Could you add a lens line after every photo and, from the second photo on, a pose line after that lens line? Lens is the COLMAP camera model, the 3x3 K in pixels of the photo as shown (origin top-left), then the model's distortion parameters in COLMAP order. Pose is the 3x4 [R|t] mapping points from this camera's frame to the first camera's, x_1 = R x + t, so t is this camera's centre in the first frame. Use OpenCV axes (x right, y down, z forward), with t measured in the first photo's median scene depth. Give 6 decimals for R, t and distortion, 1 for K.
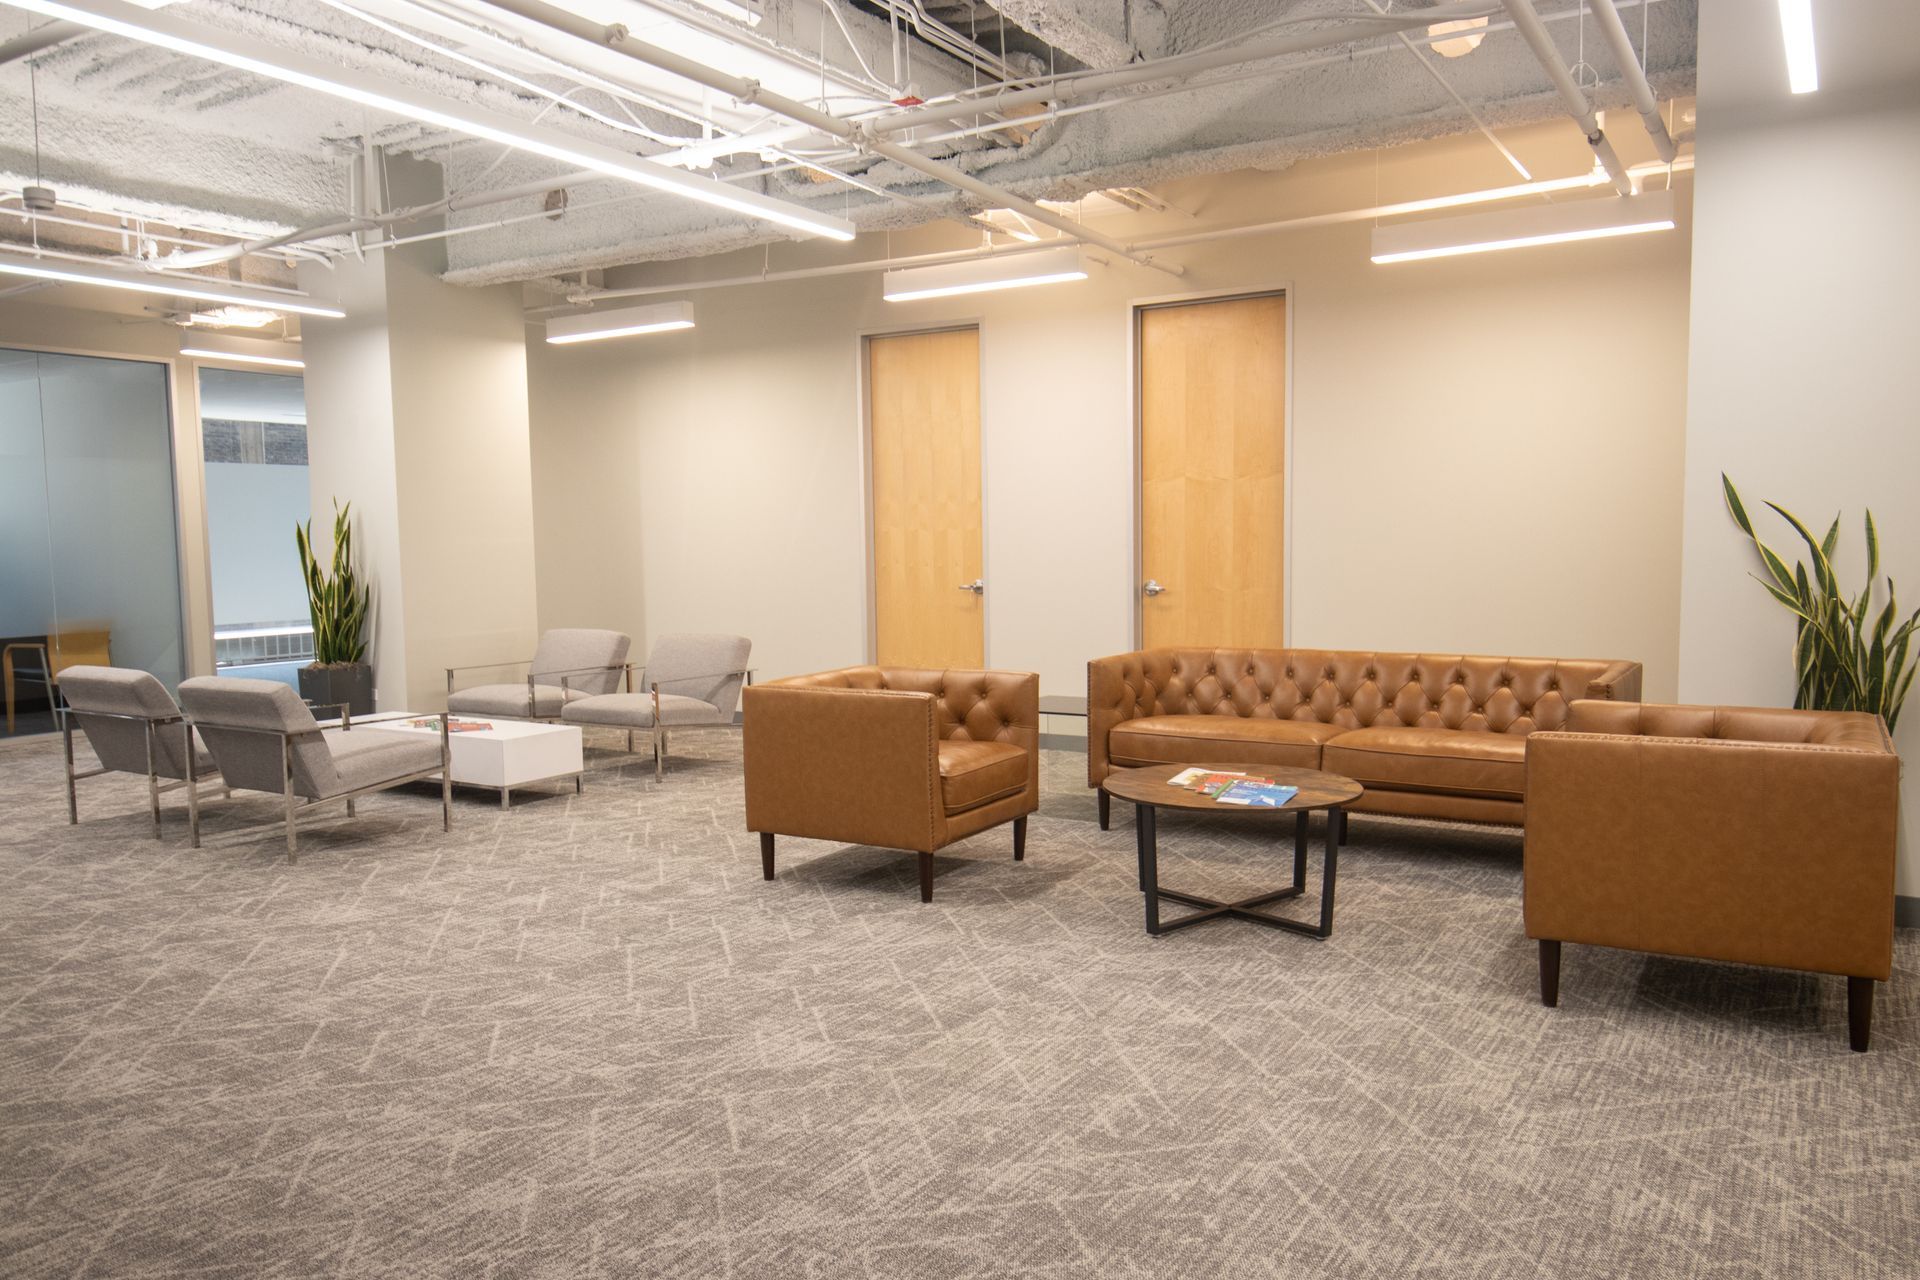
lens RADIAL K [[1419.9, 0, 968.9], [0, 1419.9, 648.8], [0, 0, 1]] dist [0.034217, -0.022680]
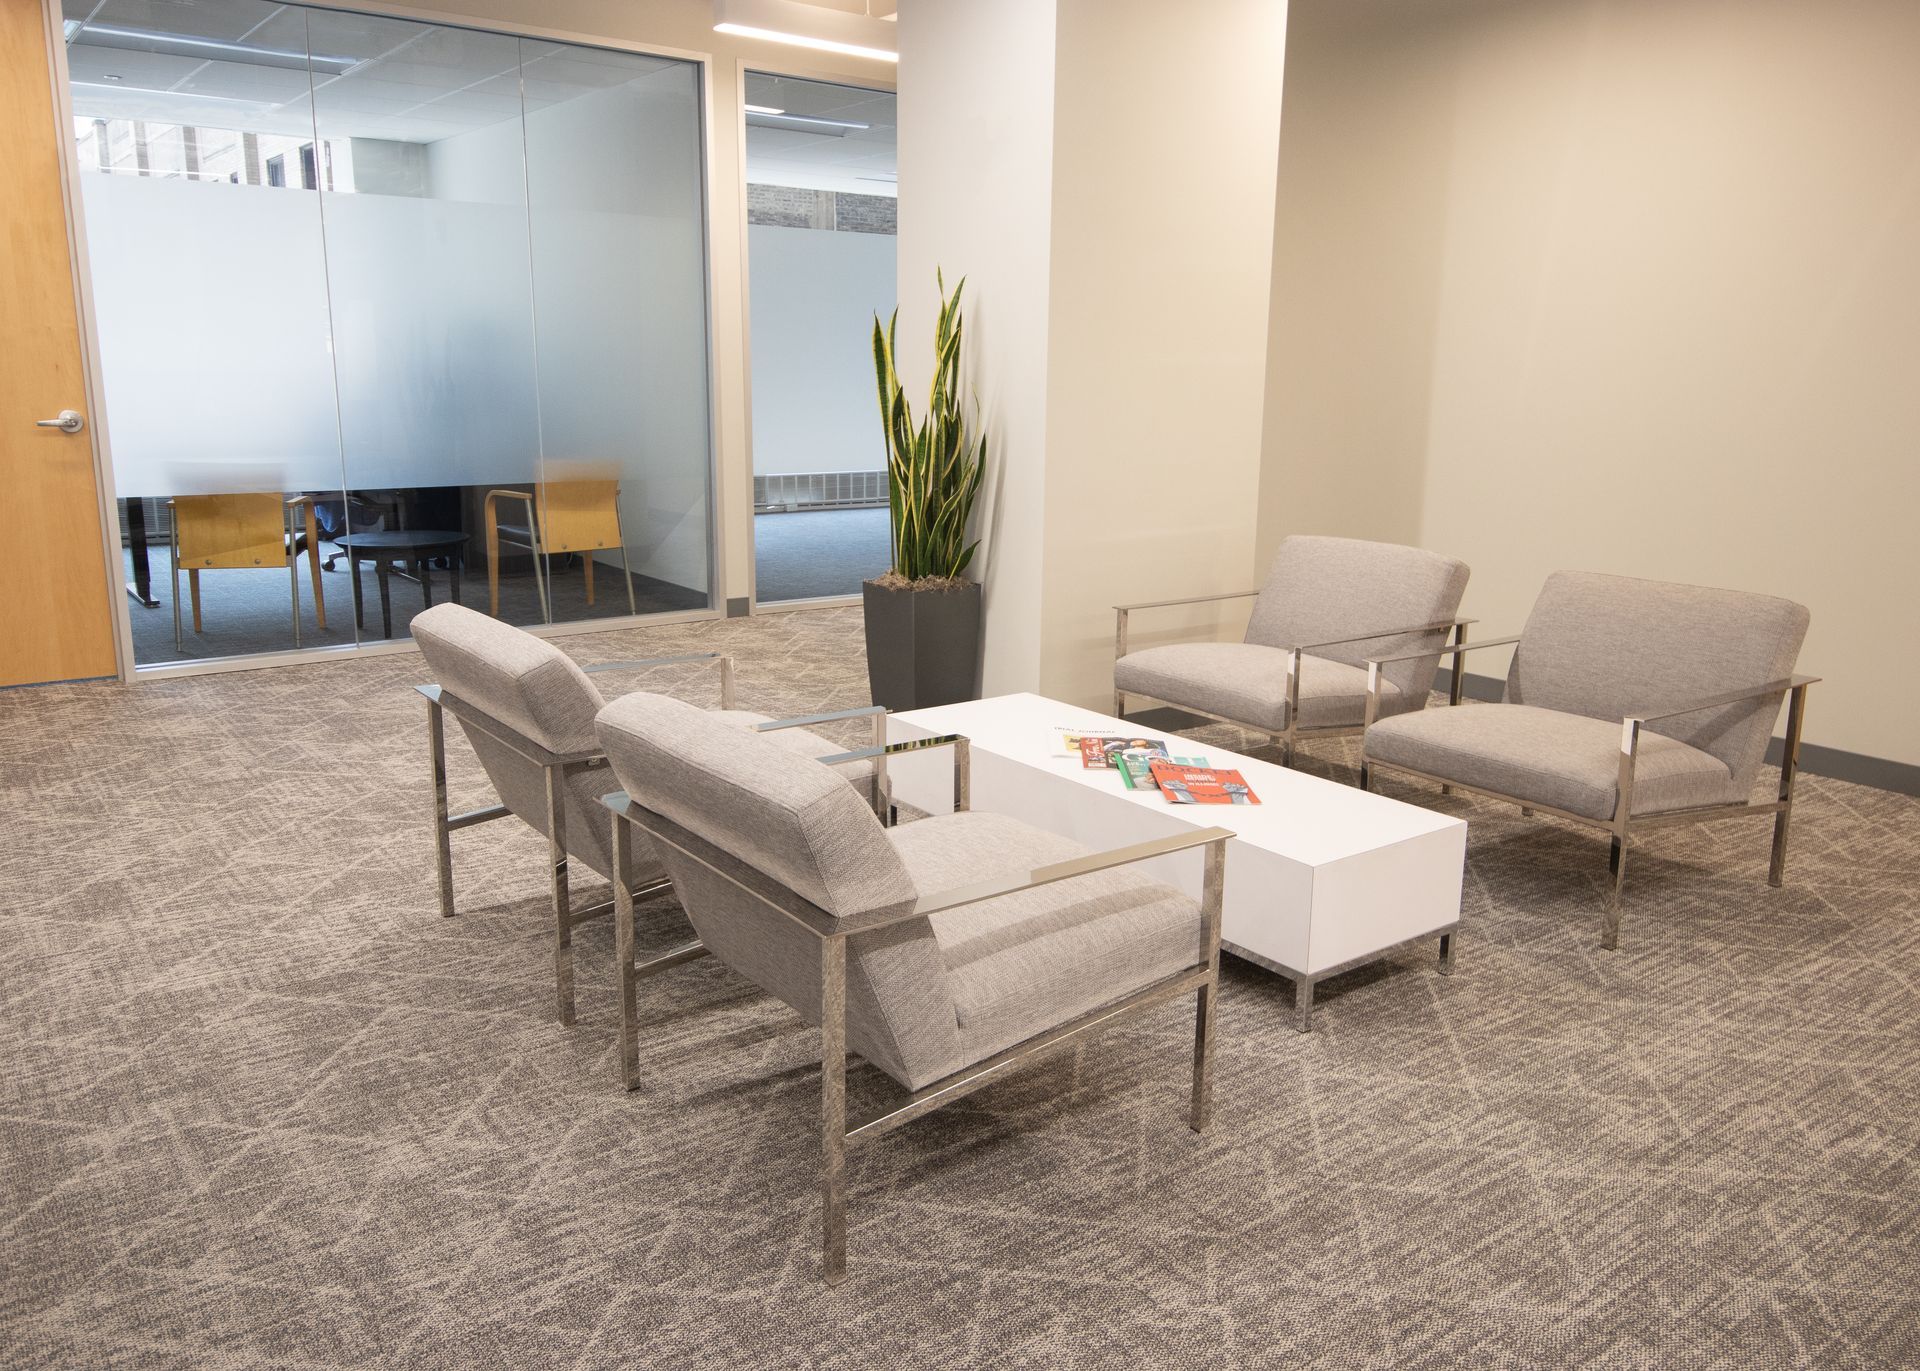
lens RADIAL K [[1483.8, 0, 966.5], [0, 1483.8, 677.4], [0, 0, 1]] dist [0.025962, -0.017539]
pose [[0.932460, 0.104585, -0.345805, -0.404600], [-0.057925, 0.988078, 0.142640, -0.062434], [0.356600, -0.112976, 0.927401, 0.840636]]
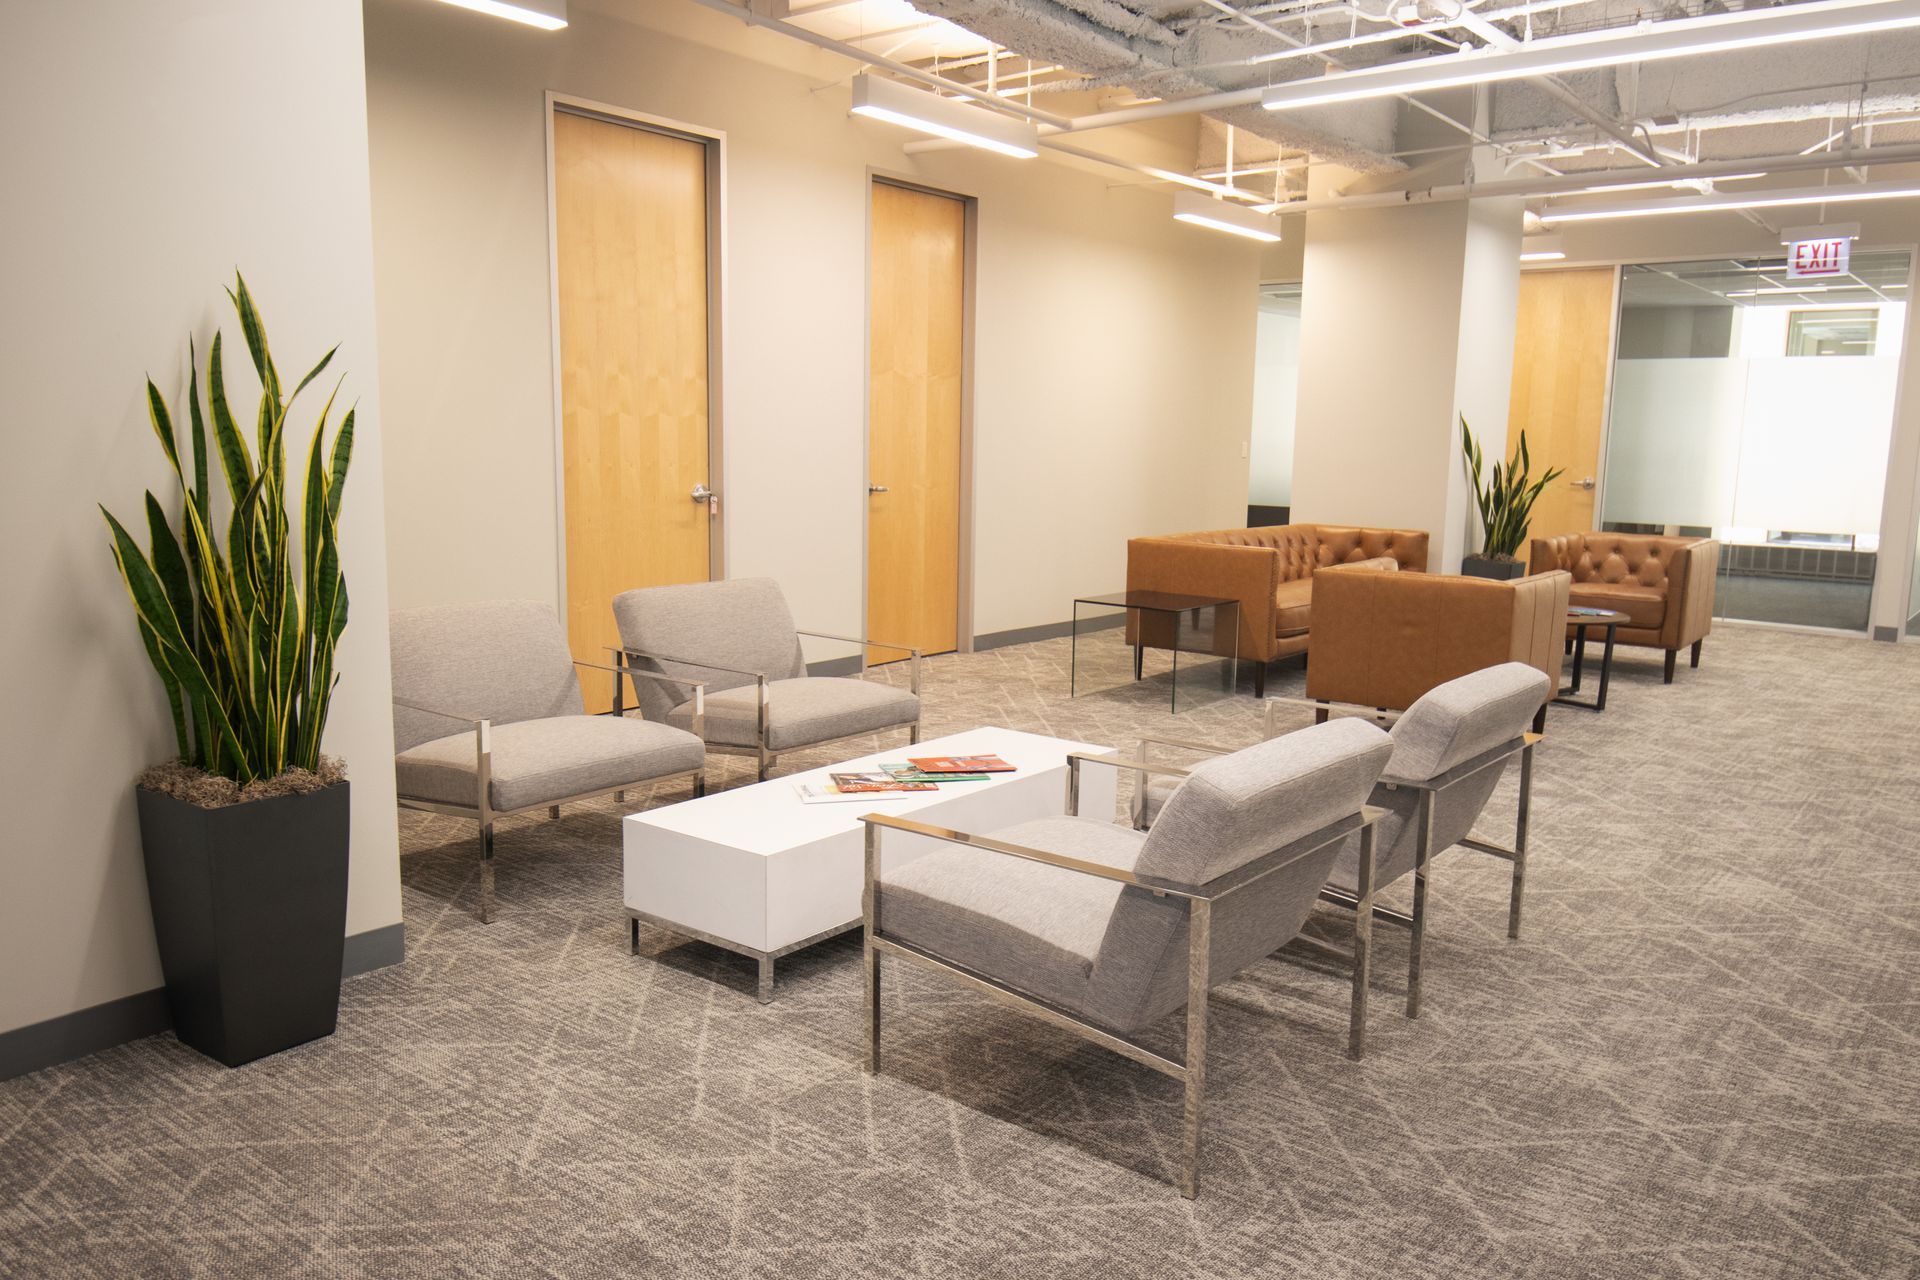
lens RADIAL K [[1419.9, 0, 1011.1], [0, 1419.9, 657.6], [0, 0, 1]] dist [0.034217, -0.022680]
pose [[0.089050, -0.141135, 0.985977, -1.370409], [0.056422, 0.989035, 0.136477, -0.095427], [-0.994428, 0.043477, 0.096037, 1.420265]]
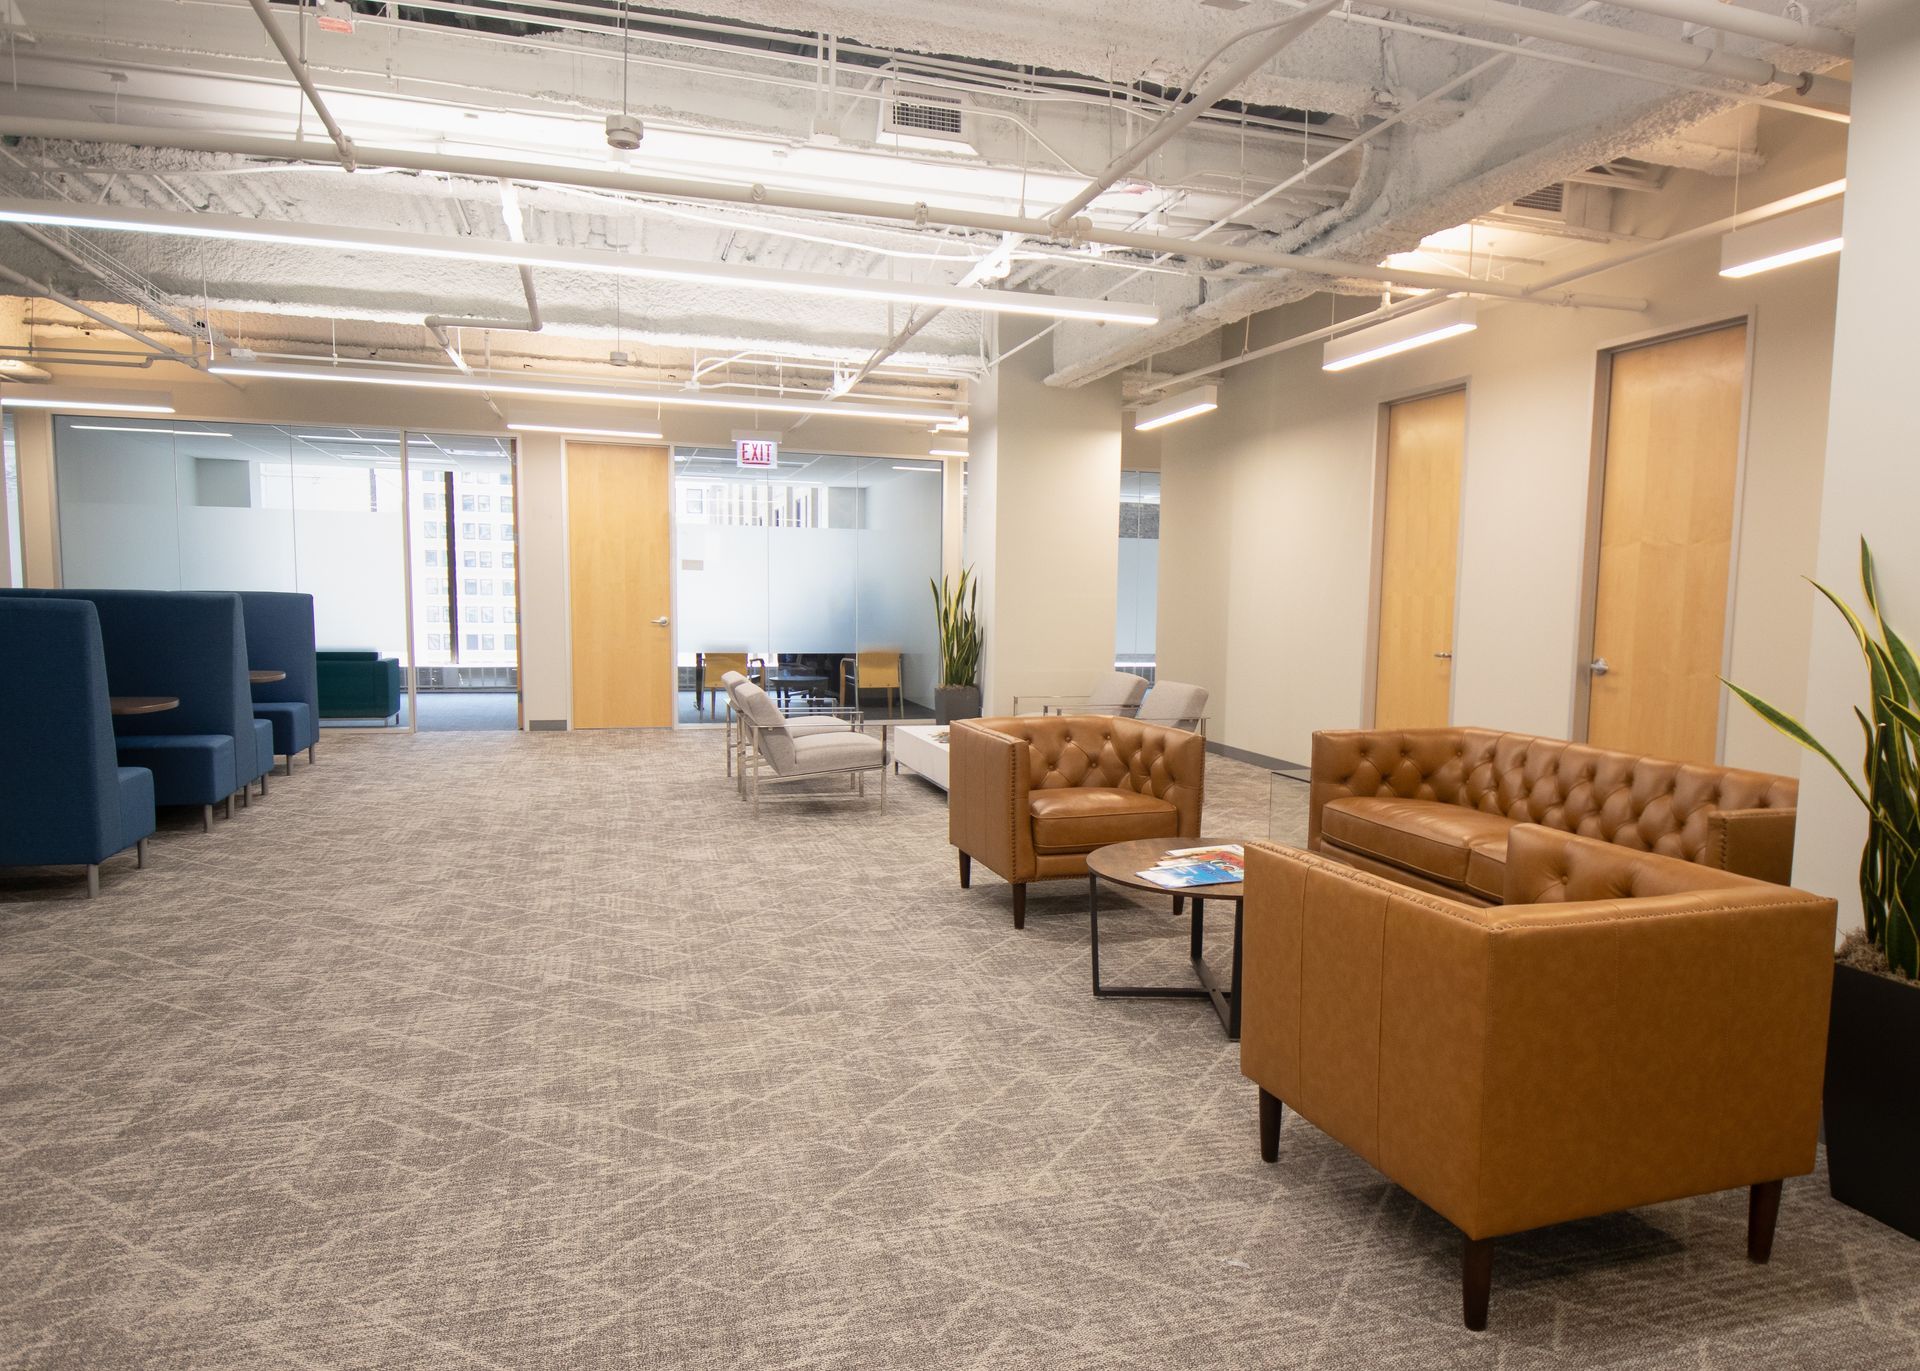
lens RADIAL K [[1259.7, 0, 1009.9], [0, 1259.7, 728.5], [0, 0, 1]] dist [0.014883, -0.008032]
pose [[0.762598, 0.094581, -0.639921, 0.612693], [-0.078052, 0.995479, 0.054117, -0.030904], [0.642147, 0.008678, 0.766532, 0.257428]]
